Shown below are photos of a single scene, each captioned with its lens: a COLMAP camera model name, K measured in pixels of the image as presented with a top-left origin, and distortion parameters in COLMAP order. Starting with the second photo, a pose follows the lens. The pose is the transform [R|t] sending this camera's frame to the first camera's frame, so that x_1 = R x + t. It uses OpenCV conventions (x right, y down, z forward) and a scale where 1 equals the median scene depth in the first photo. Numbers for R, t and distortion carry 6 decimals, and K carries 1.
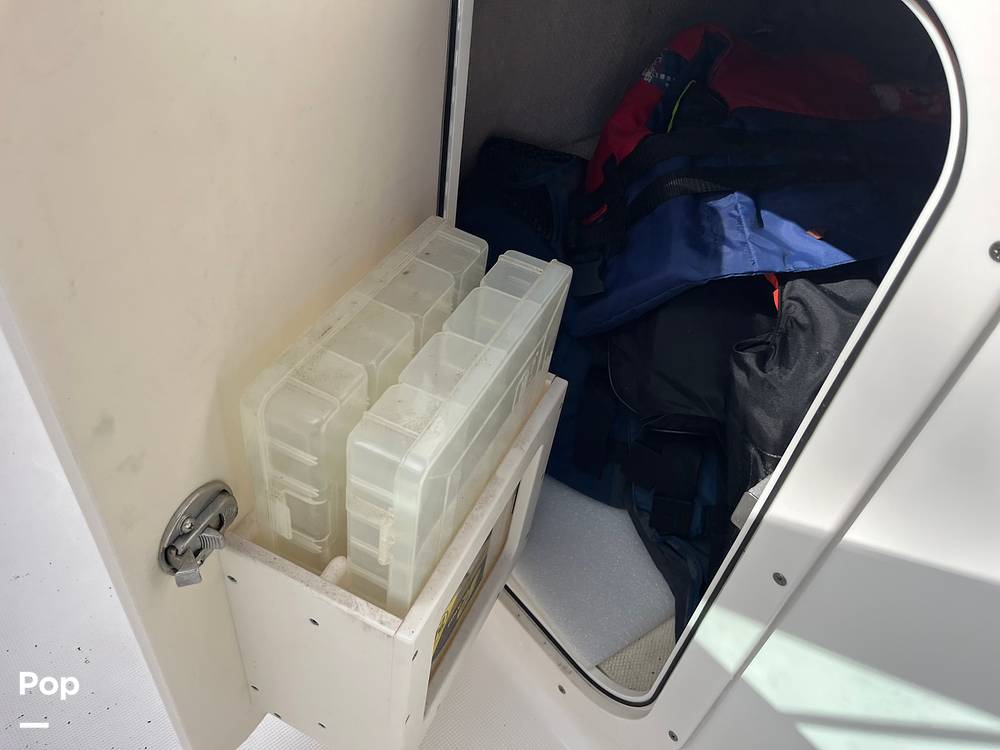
lens RADIAL K [[749.0, 0, 500.0], [0, 749.0, 375.0], [0, 0, 1]] dist [0.004820, 0.000863]
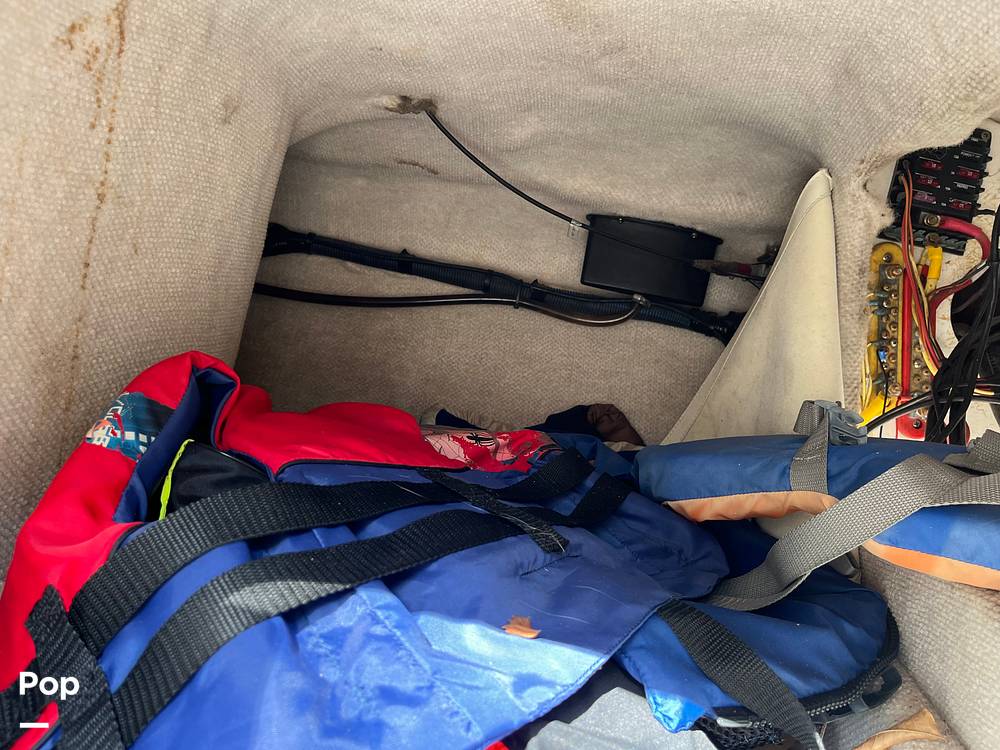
lens RADIAL K [[749.0, 0, 500.0], [0, 749.0, 375.0], [0, 0, 1]] dist [0.004820, 0.000863]
pose [[0.734729, -0.022883, 0.677975, 0.051541], [0.402986, 0.818687, -0.409088, -0.114463], [-0.545688, 0.573784, 0.610735, 0.532728]]
